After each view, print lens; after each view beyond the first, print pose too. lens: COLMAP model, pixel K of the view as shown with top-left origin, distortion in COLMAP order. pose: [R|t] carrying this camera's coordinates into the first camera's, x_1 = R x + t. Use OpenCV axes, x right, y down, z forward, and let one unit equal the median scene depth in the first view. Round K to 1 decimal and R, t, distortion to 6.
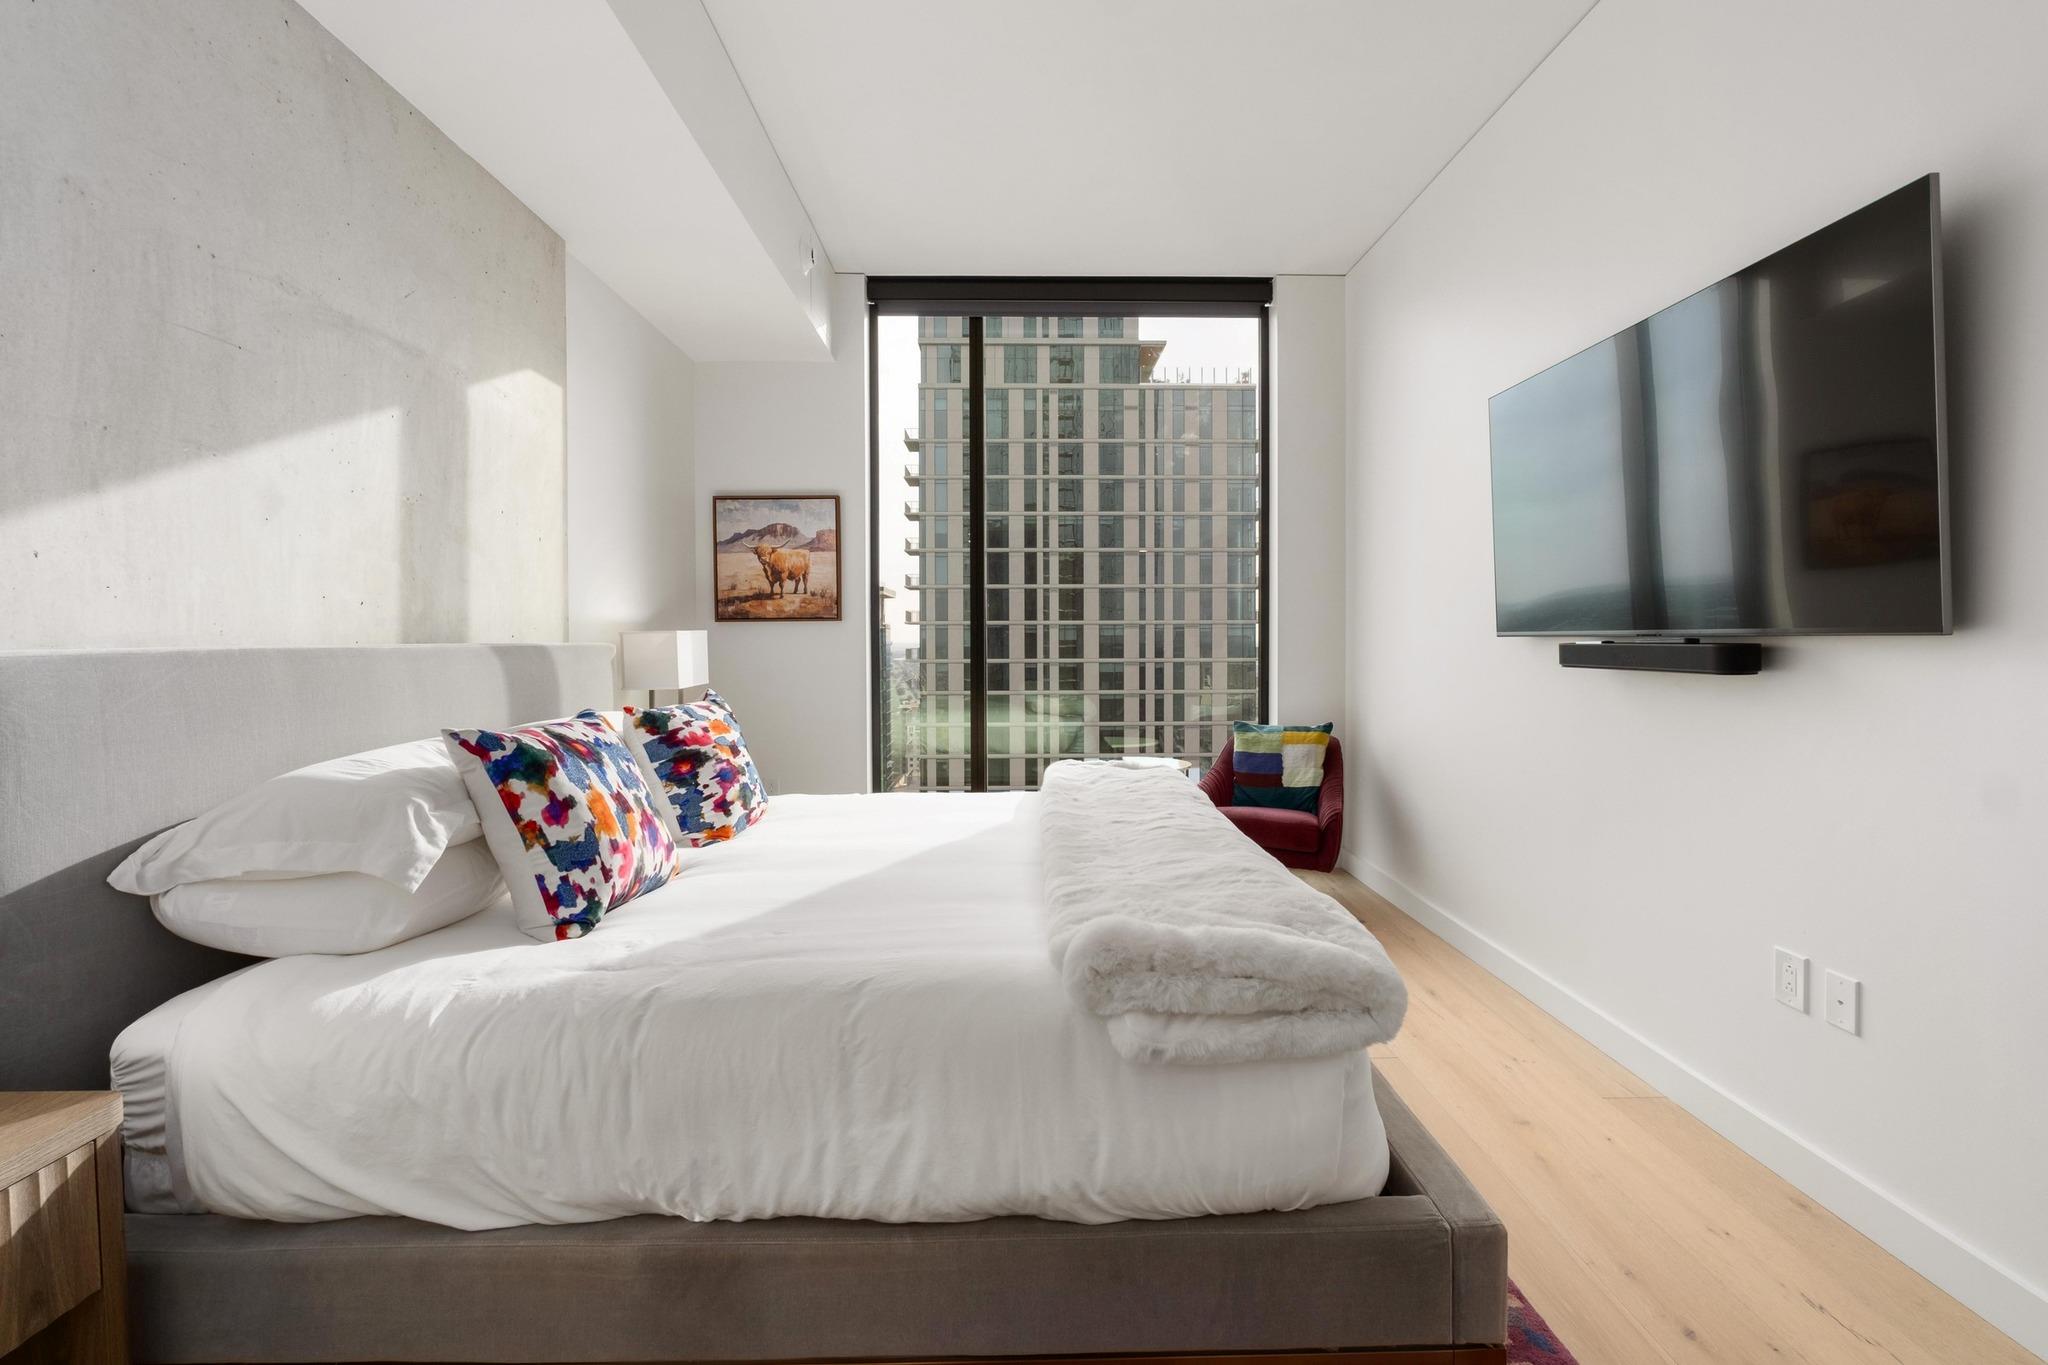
lens RADIAL K [[867.4, 0, 1032.9], [0, 867.4, 675.7], [0, 0, 1]] dist [-0.015657, 0.002501]
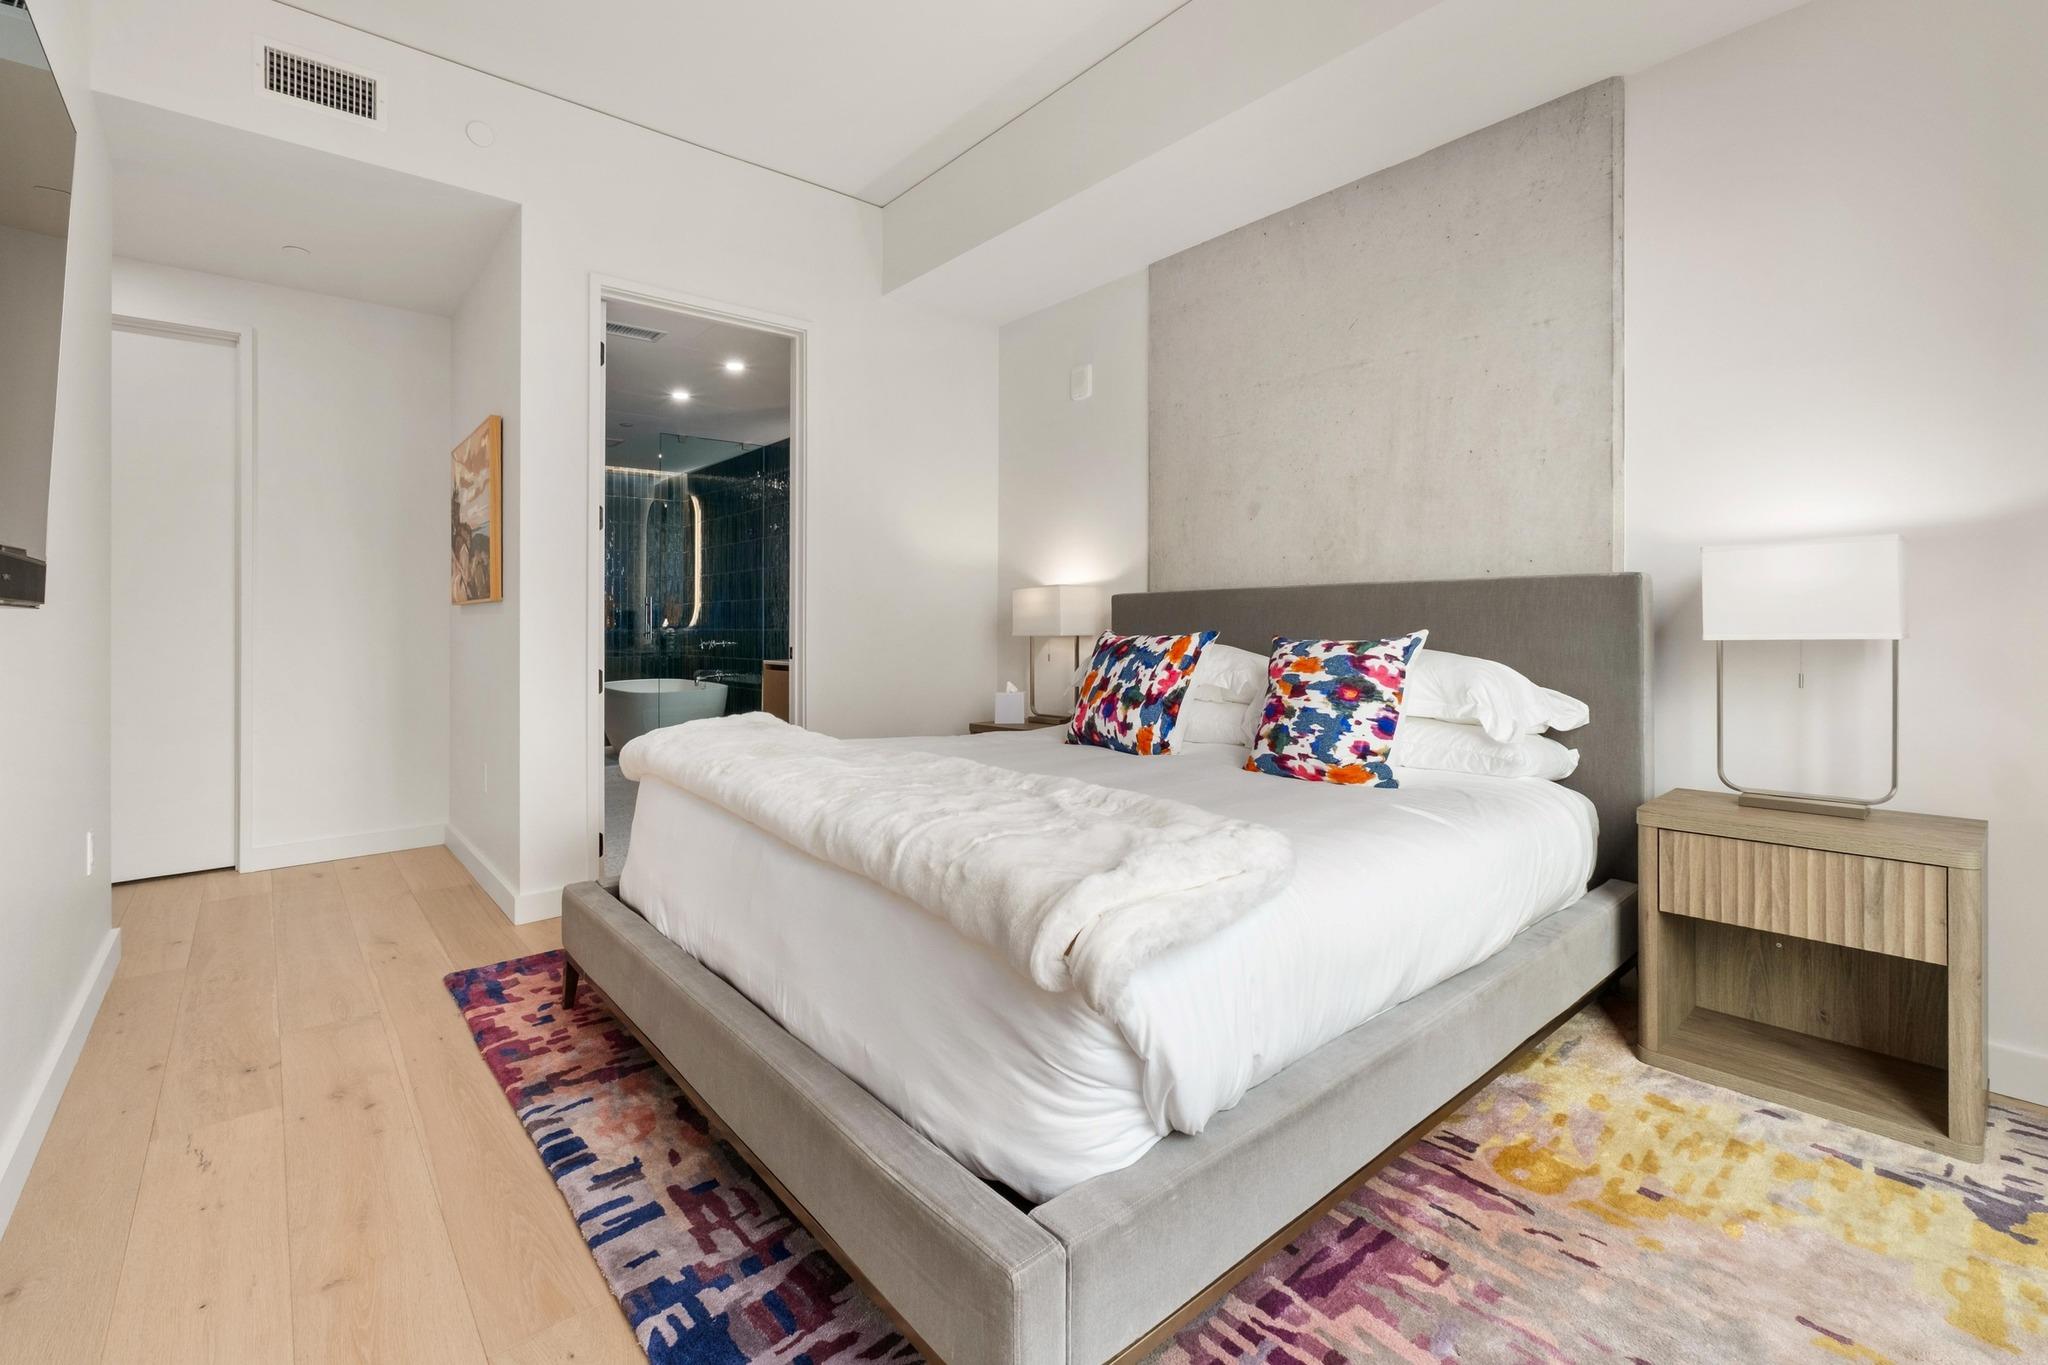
lens RADIAL K [[908.2, 0, 1058.5], [0, 908.2, 613.8], [0, 0, 1]] dist [-0.017997, 0.001472]
pose [[-0.764092, 0.003452, -0.645098, 0.509210], [-0.016678, 0.999546, 0.025102, -0.017607], [0.644892, 0.029939, -0.763687, 1.675193]]
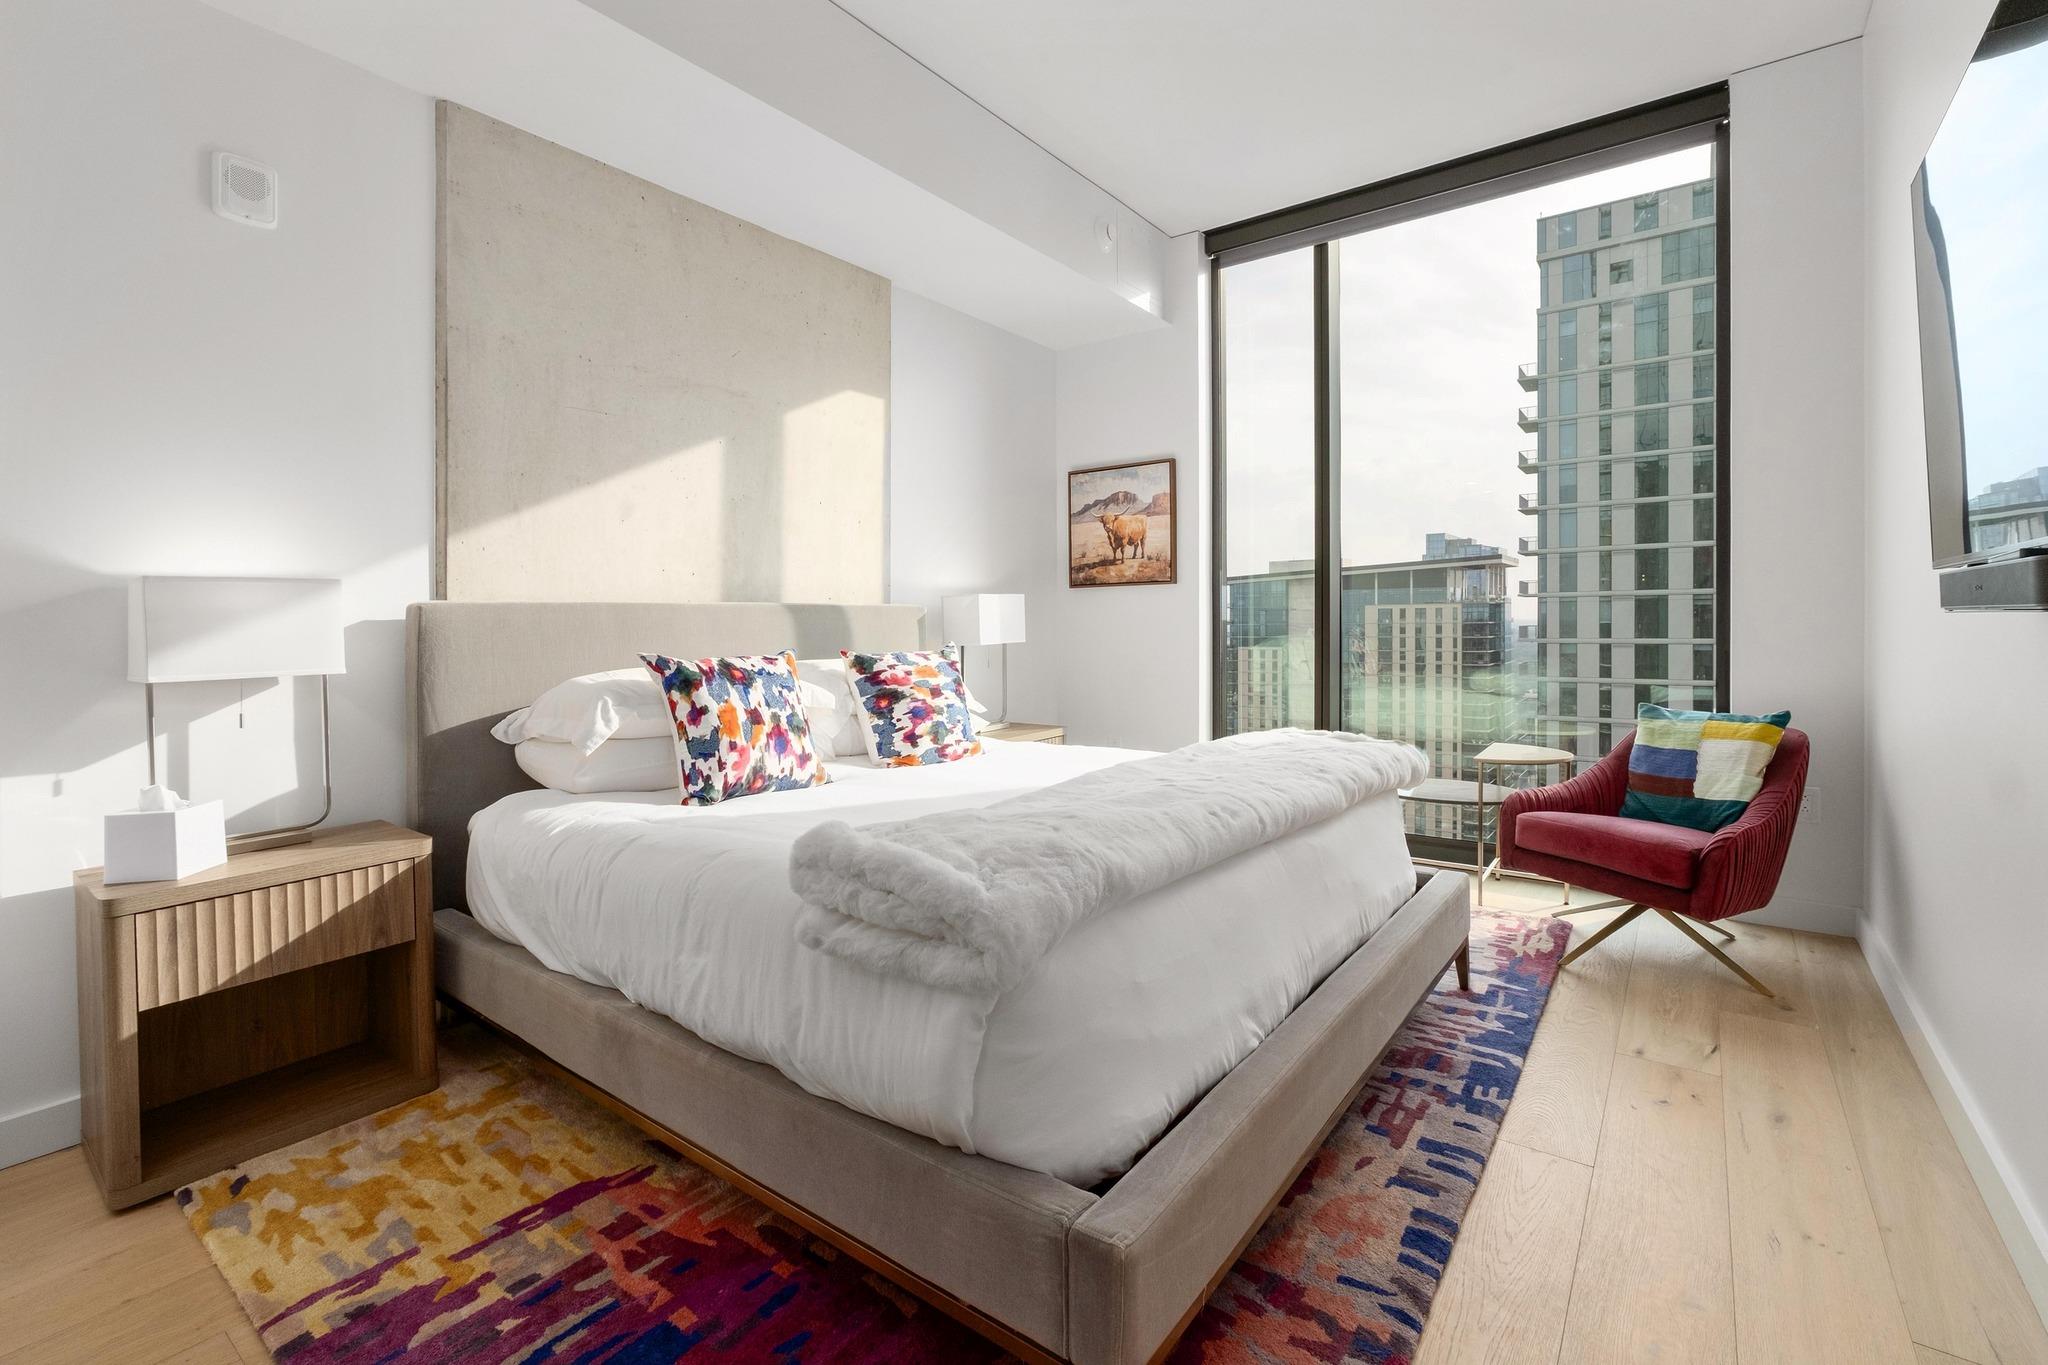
lens RADIAL K [[908.2, 0, 996.8], [0, 908.2, 640.2], [0, 0, 1]] dist [-0.017997, 0.001472]
pose [[0.777310, 0.007292, -0.629076, 0.507321], [-0.017916, 0.999784, -0.010548, 0.029593], [0.628863, 0.019469, 0.777273, 0.119221]]
